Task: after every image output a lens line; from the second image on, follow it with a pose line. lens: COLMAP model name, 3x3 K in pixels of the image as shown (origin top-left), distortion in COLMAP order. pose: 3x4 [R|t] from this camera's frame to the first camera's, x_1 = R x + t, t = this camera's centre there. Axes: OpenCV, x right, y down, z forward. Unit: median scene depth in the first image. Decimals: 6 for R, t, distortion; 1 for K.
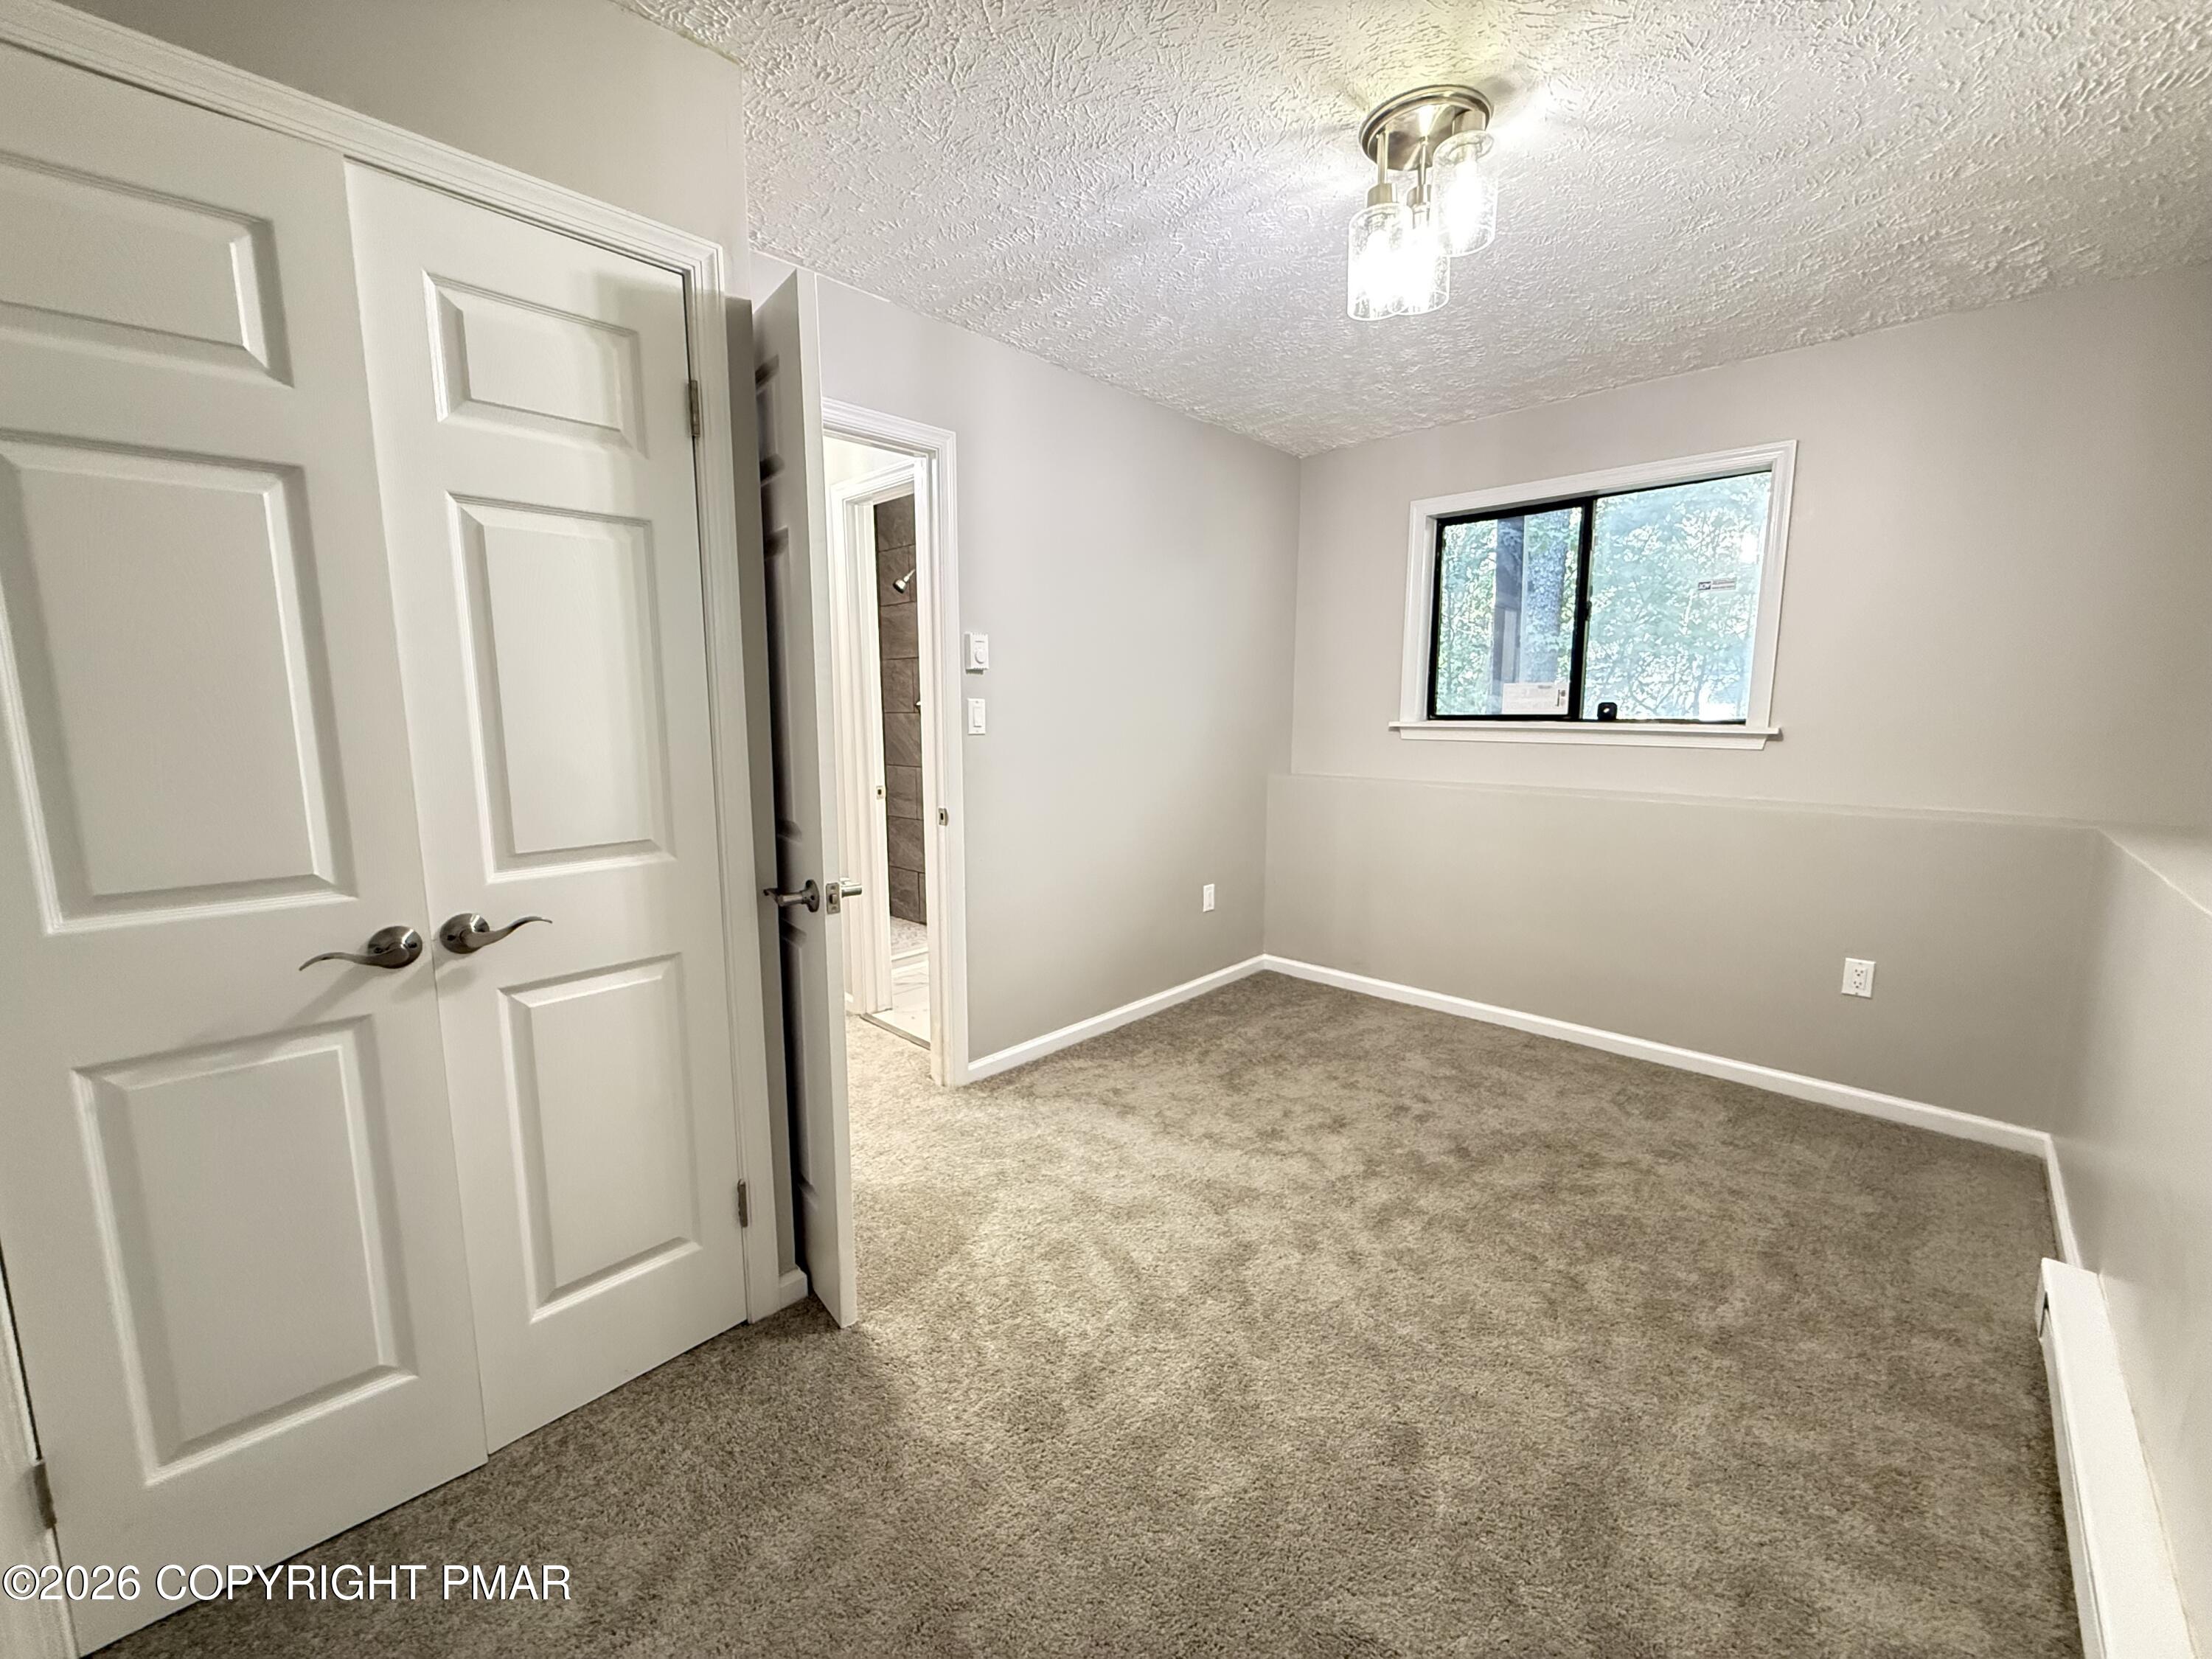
lens RADIAL K [[884.4, 0, 1098.5], [0, 884.4, 820.7], [0, 0, 1]] dist [0.001919, 0.001164]
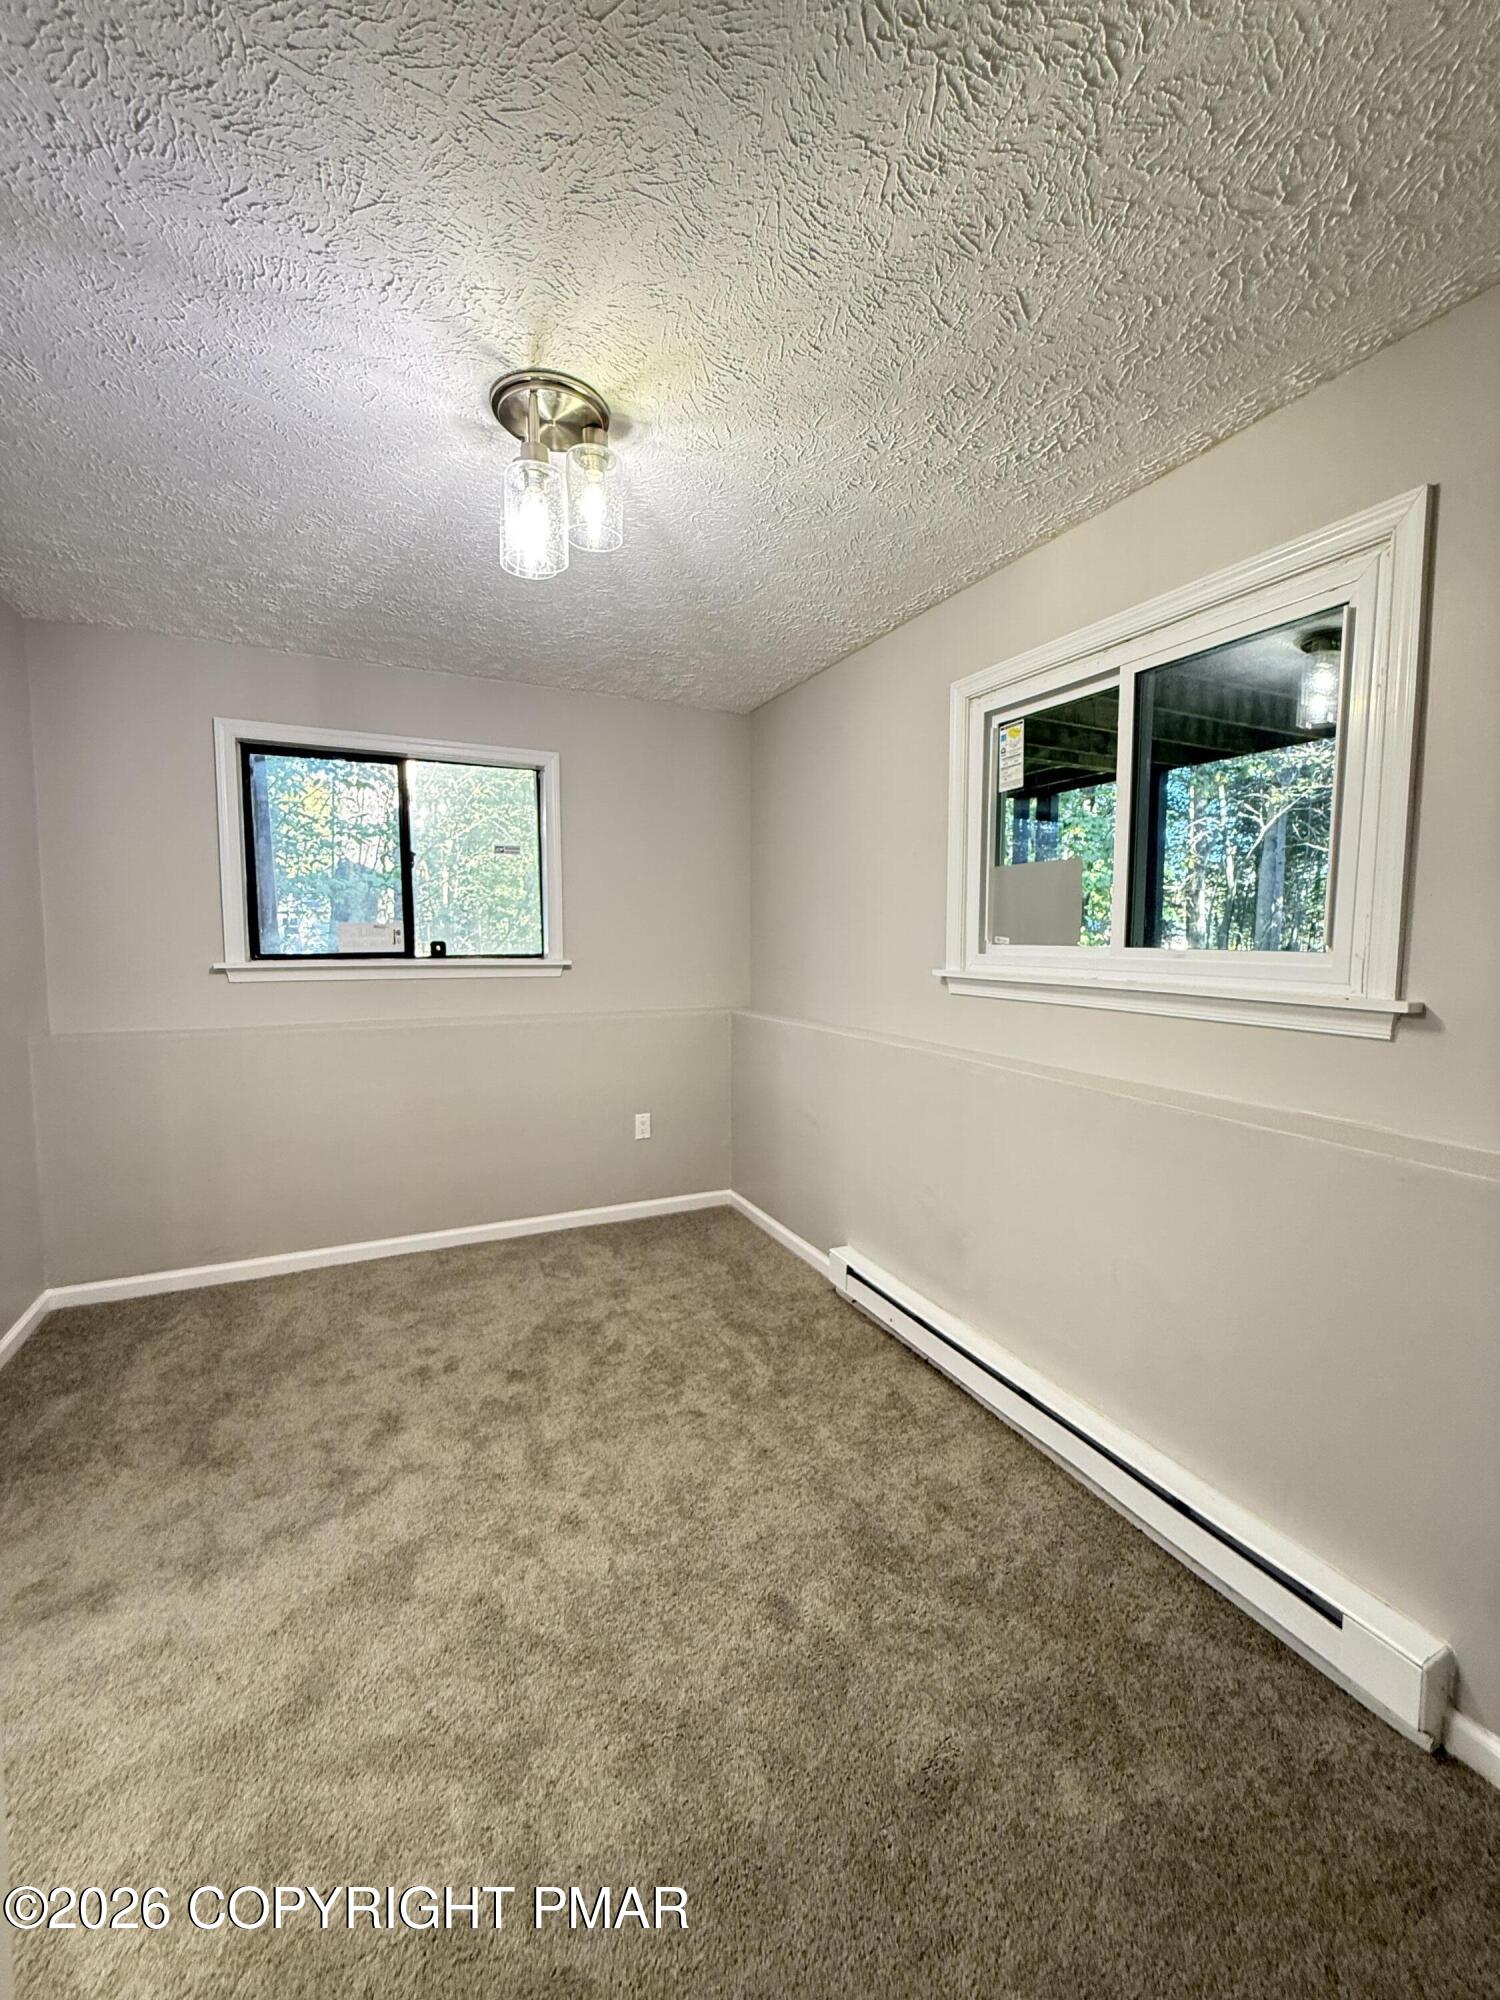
lens RADIAL K [[799.6, 0, 752.4], [0, 799.6, 988.4], [0, 0, 1]] dist [0.001919, 0.001164]
pose [[0.354614, -0.061599, 0.932981, -0.311204], [0.118909, 0.992697, 0.020346, -0.057375], [-0.927421, 0.103725, 0.359349, 0.326064]]
